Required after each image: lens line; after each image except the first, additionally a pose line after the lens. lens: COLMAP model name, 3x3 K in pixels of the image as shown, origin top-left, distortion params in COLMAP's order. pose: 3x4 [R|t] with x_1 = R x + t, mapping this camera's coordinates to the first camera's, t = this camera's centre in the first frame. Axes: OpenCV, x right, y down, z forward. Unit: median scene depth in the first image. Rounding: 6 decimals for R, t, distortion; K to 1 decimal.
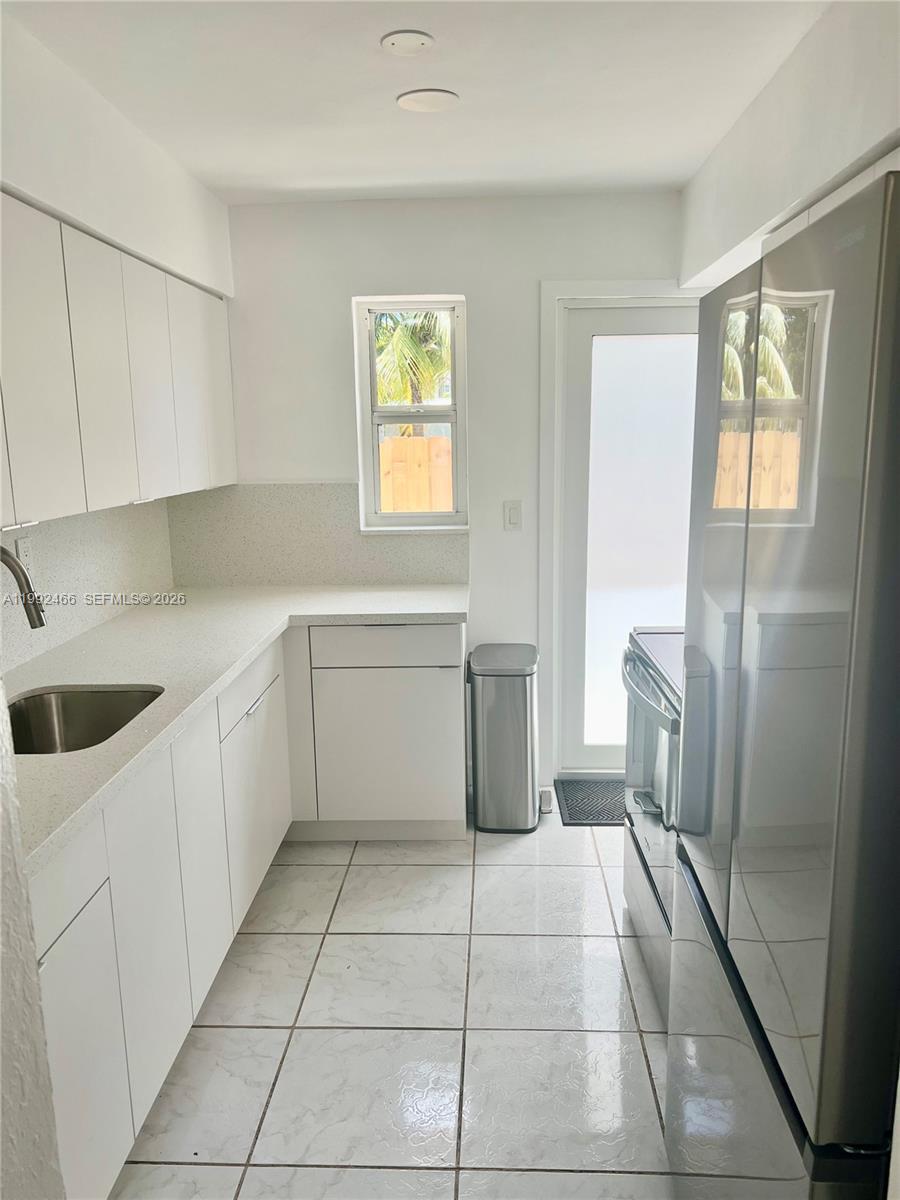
lens RADIAL K [[904.9, 0, 450.8], [0, 904.9, 603.2], [0, 0, 1]] dist [0.012281, -0.003086]
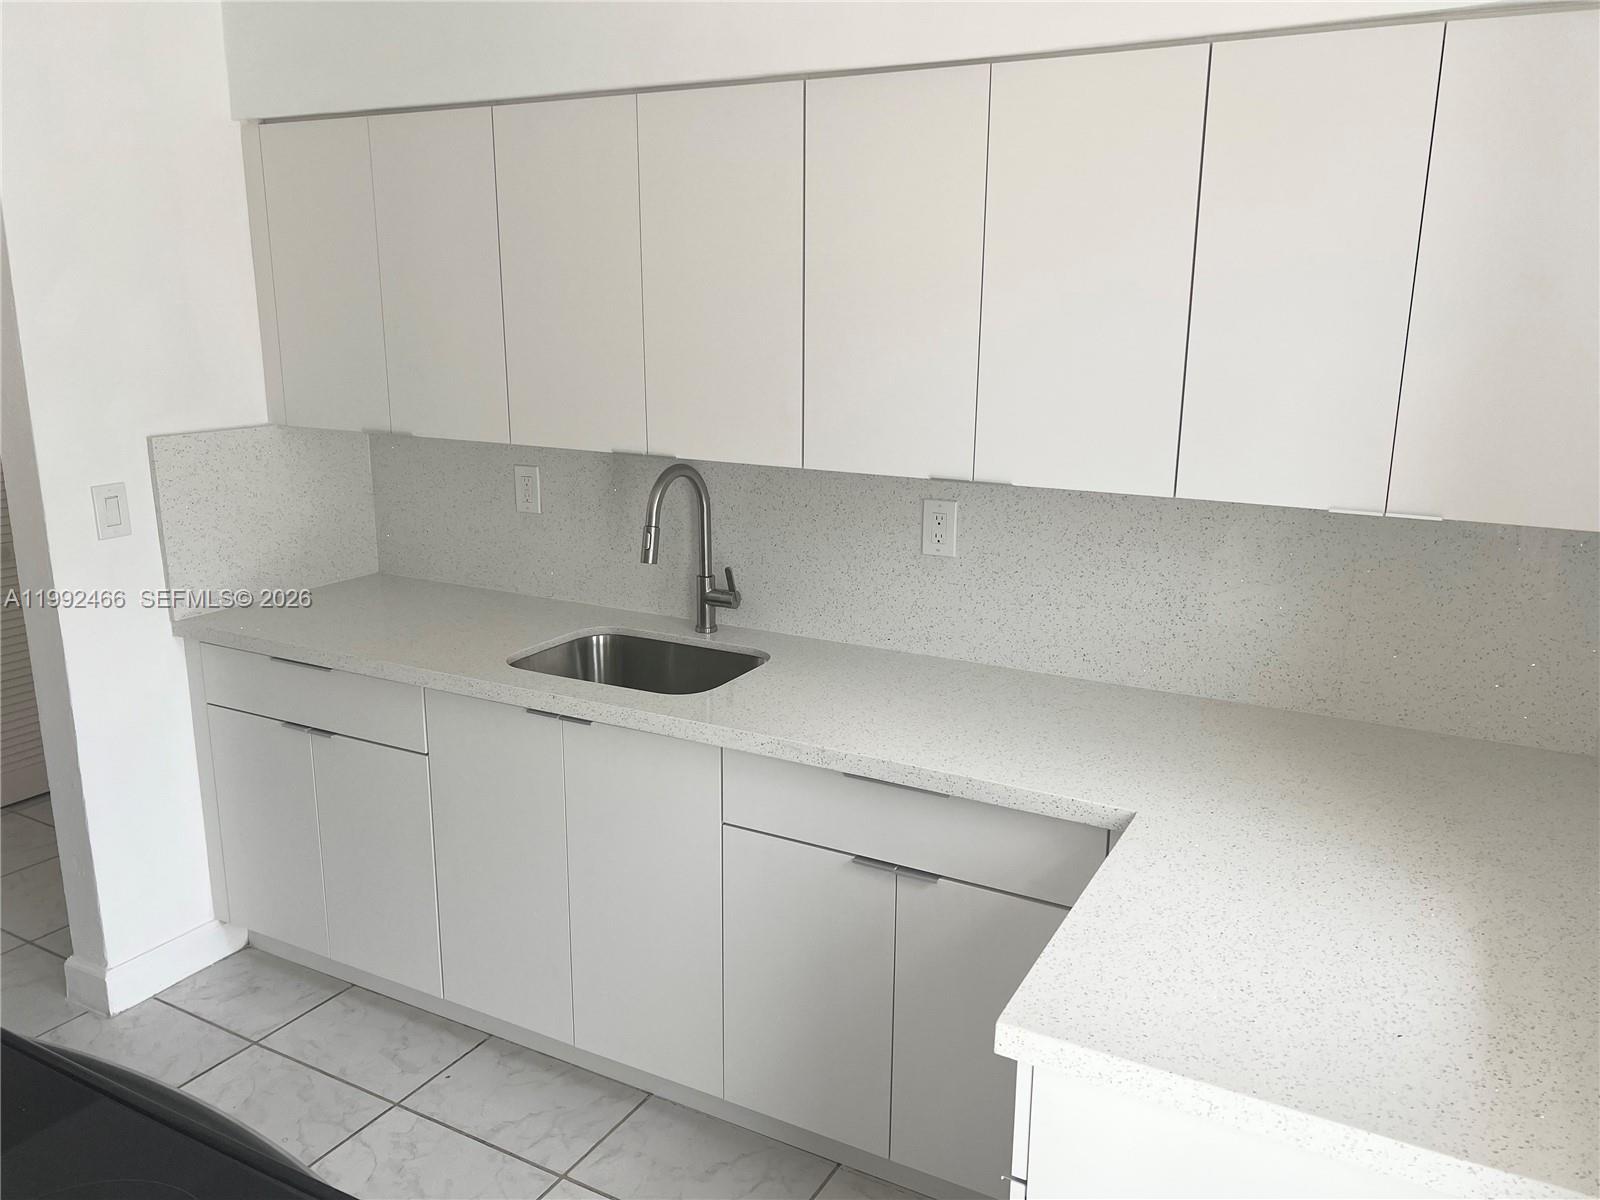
lens RADIAL K [[1206.5, 0, 802.1], [0, 1206.5, 599.5], [0, 0, 1]] dist [0.012281, -0.003086]
pose [[-0.437222, 0.230721, -0.869255, 0.542379], [-0.157887, 0.931831, 0.326745, -0.362085], [0.885386, 0.280105, -0.370989, 1.536160]]
